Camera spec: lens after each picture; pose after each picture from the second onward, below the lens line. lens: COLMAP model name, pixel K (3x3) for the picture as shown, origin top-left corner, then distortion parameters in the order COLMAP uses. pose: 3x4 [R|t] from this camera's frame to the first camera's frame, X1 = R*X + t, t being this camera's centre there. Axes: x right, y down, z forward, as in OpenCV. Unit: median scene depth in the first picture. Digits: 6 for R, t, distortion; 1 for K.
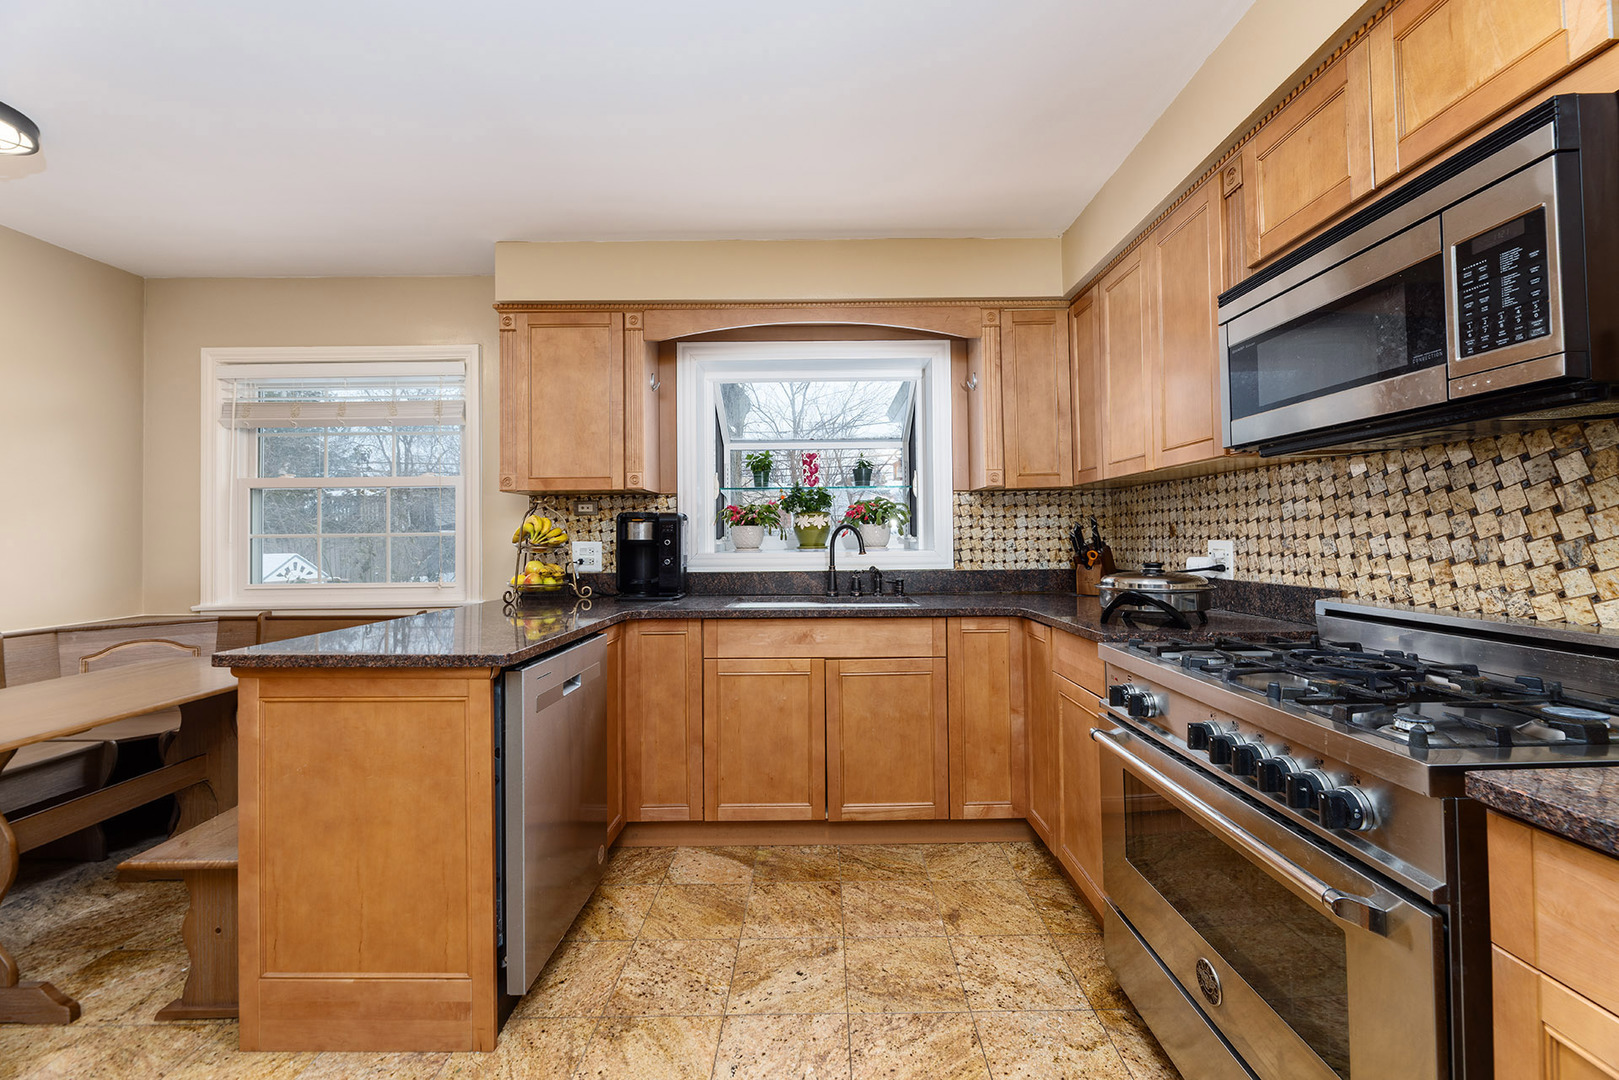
lens RADIAL K [[655.2, 0, 827.0], [0, 655.2, 523.8], [0, 0, 1]] dist [-0.001490, -0.000365]
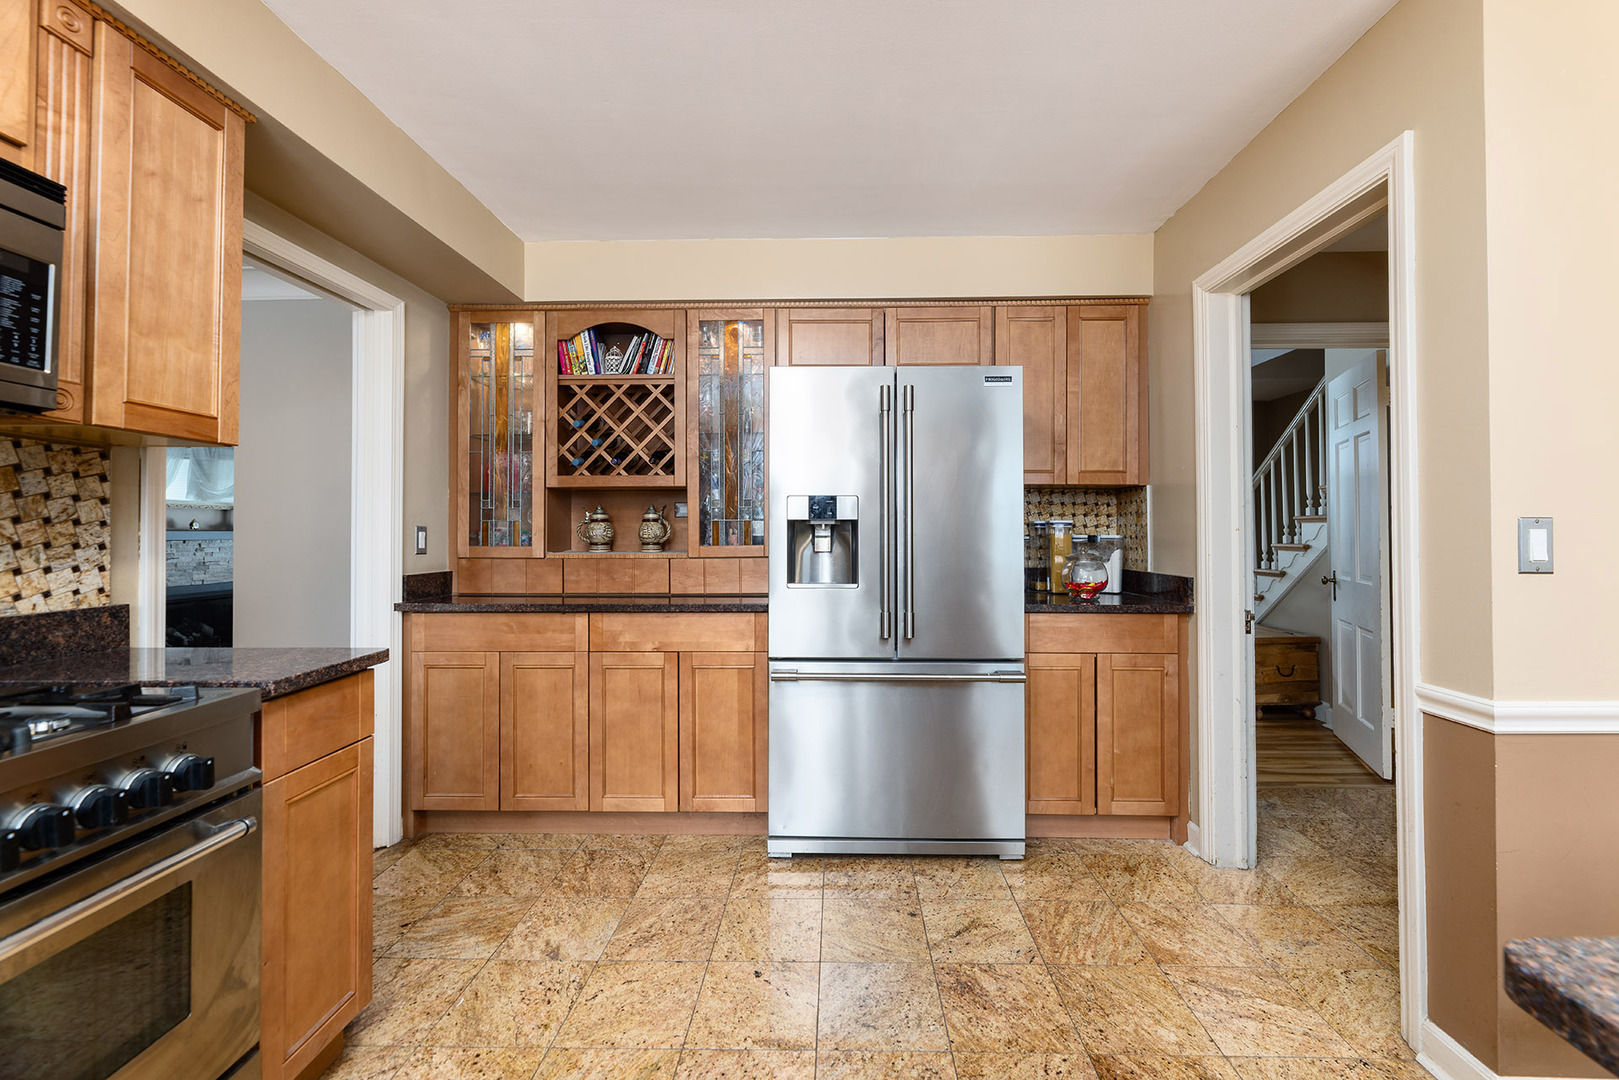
lens RADIAL K [[655.2, 0, 827.0], [0, 655.2, 523.8], [0, 0, 1]] dist [-0.001490, -0.000365]
pose [[-0.999408, 0.014284, 0.031286, -0.135275], [0.013350, 0.999465, -0.029869, 0.017419], [-0.031696, -0.029434, -0.999064, 0.781830]]
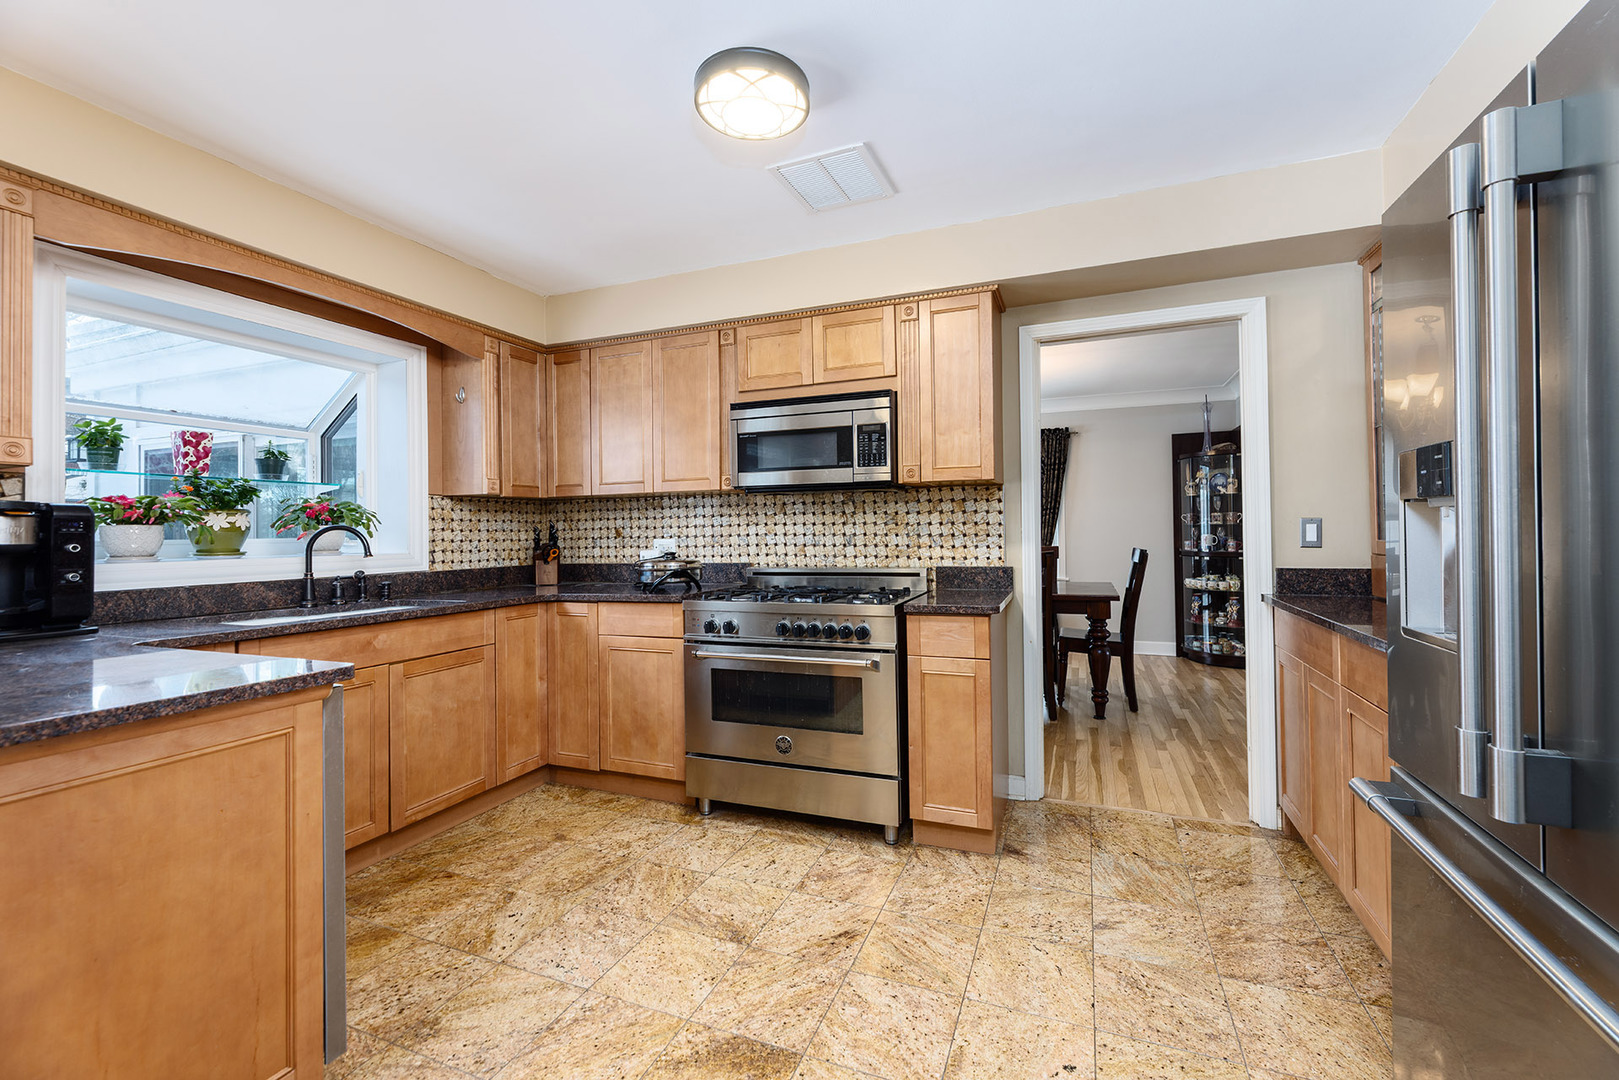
lens RADIAL K [[655.2, 0, 827.0], [0, 655.2, 523.8], [0, 0, 1]] dist [-0.001490, -0.000365]
pose [[0.374400, 0.017251, 0.927107, -0.659066], [-0.006397, 0.999851, -0.016021, 0.010634], [-0.927245, 0.000068, 0.374455, 0.042085]]
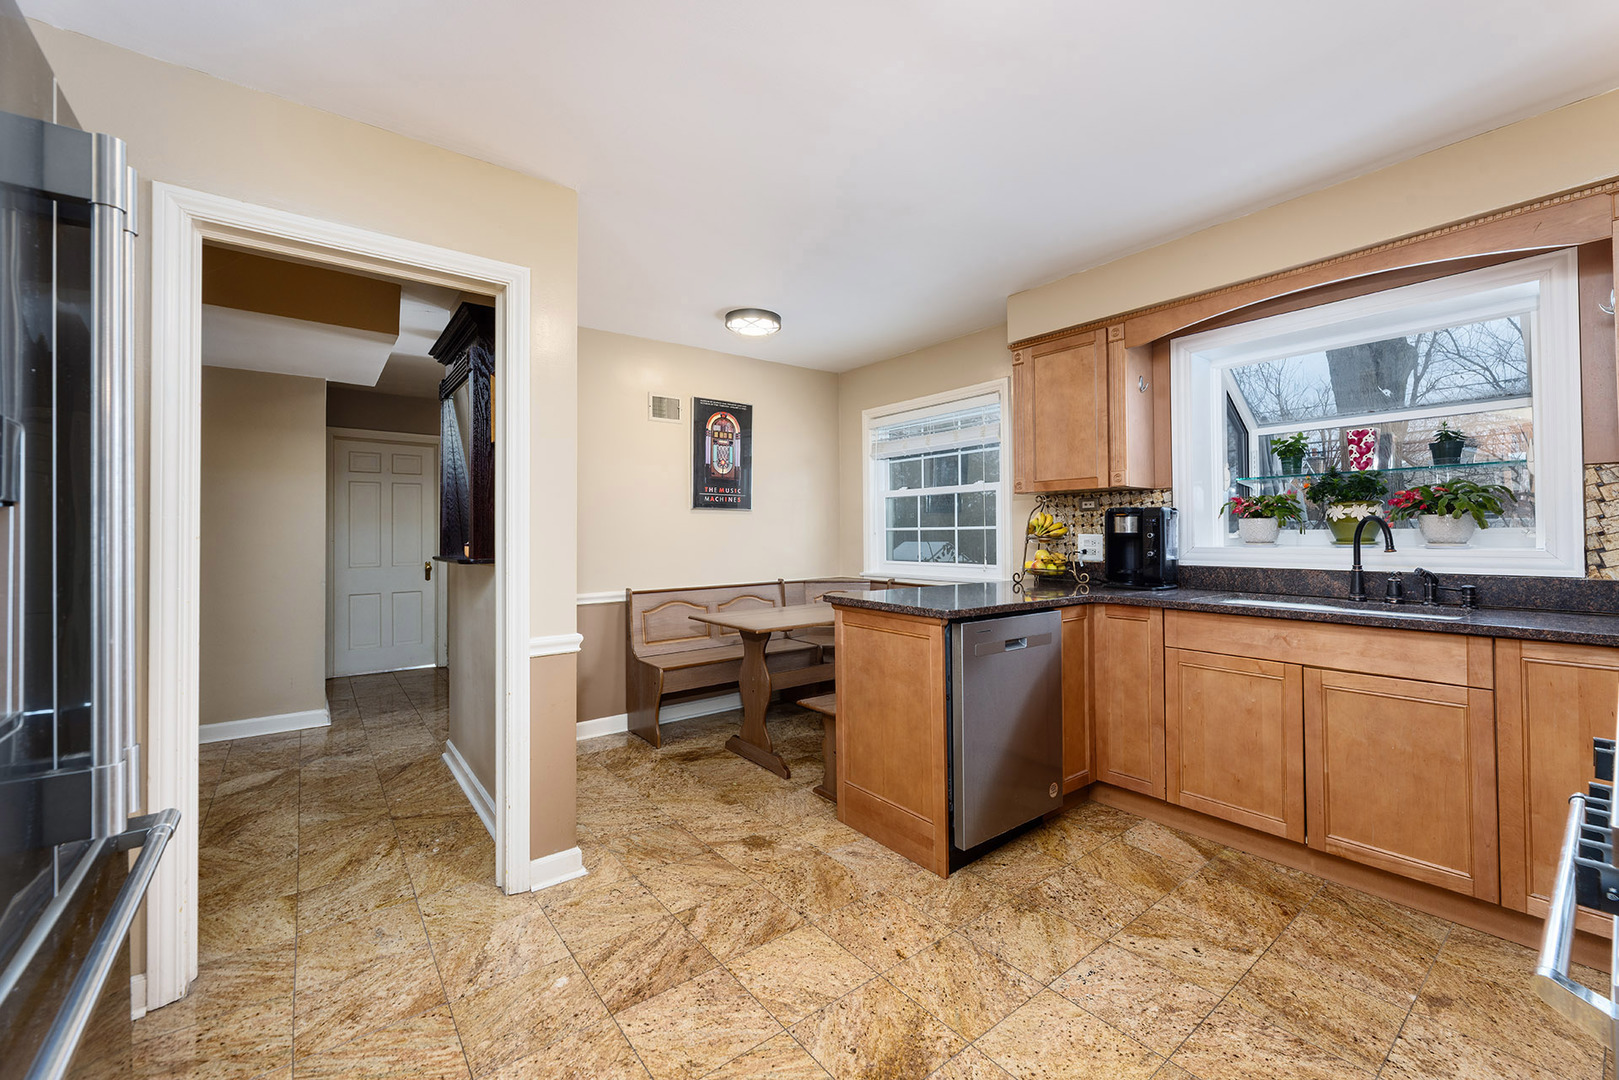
lens RADIAL K [[655.2, 0, 827.0], [0, 655.2, 523.8], [0, 0, 1]] dist [-0.001490, -0.000365]
pose [[0.618197, -0.005160, -0.786006, 0.301592], [0.014213, 0.999888, 0.004614, -0.003046], [0.785895, -0.014024, 0.618201, -0.068767]]
